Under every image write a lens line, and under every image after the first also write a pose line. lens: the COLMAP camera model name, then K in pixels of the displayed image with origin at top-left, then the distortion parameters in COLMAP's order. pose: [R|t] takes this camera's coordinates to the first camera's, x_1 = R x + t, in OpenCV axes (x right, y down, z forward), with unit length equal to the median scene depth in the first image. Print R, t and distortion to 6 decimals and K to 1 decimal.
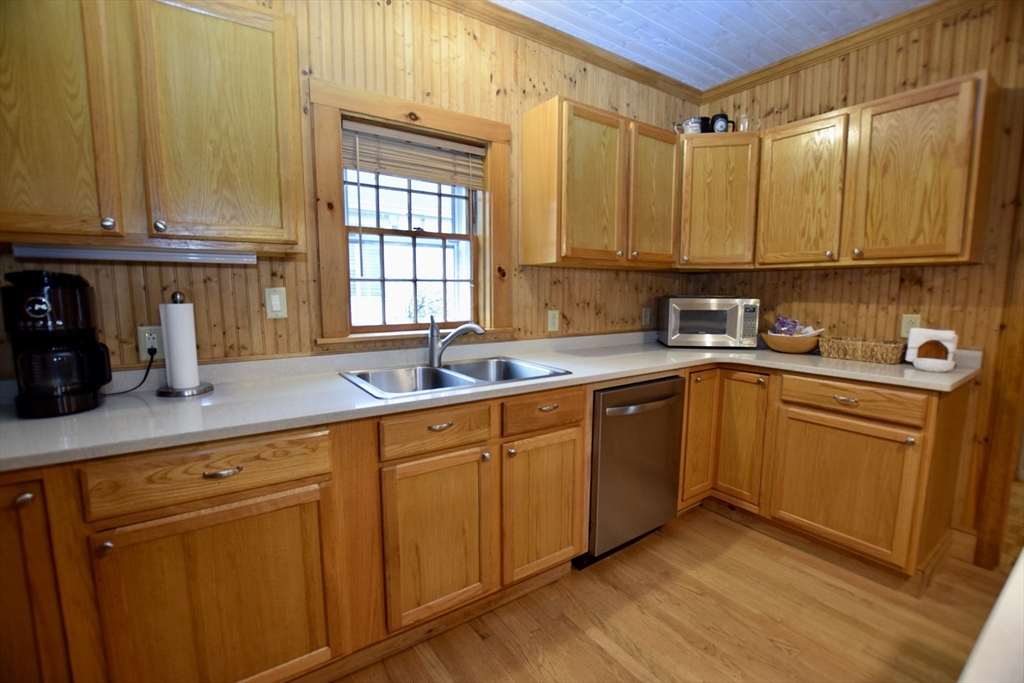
lens RADIAL K [[448.7, 0, 527.9], [0, 448.7, 338.7], [0, 0, 1]] dist [-0.030249, 0.001301]
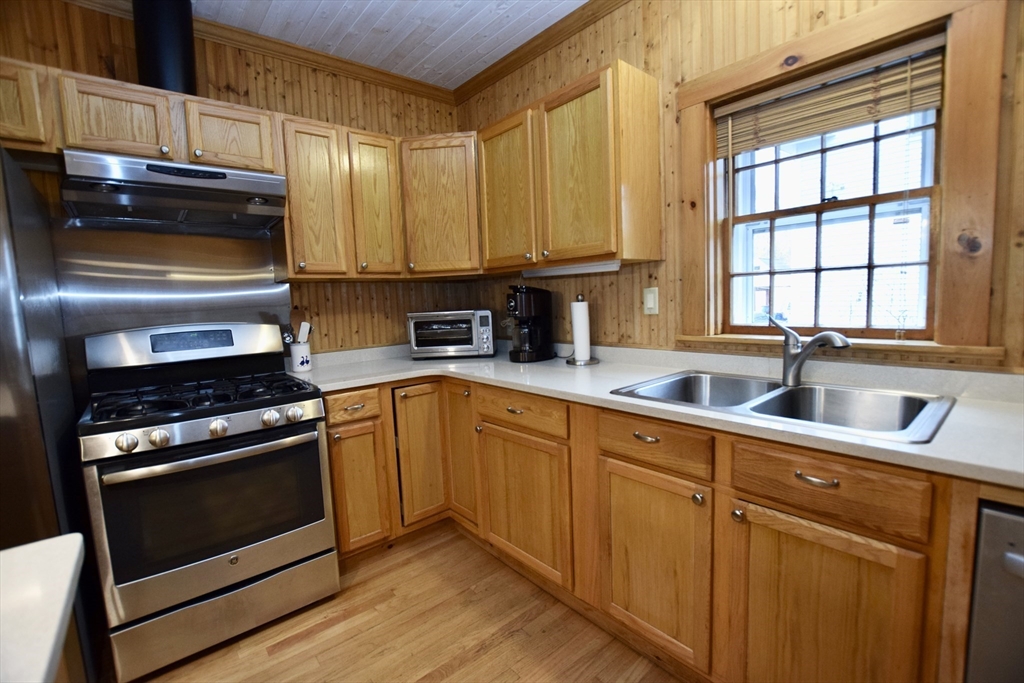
lens RADIAL K [[448.7, 0, 521.4], [0, 448.7, 341.6], [0, 0, 1]] dist [-0.030249, 0.001301]
pose [[0.096700, 0.088117, -0.991405, 0.552618], [-0.064267, 0.994548, 0.082128, -0.047731], [0.993237, 0.055773, 0.101836, 0.532145]]
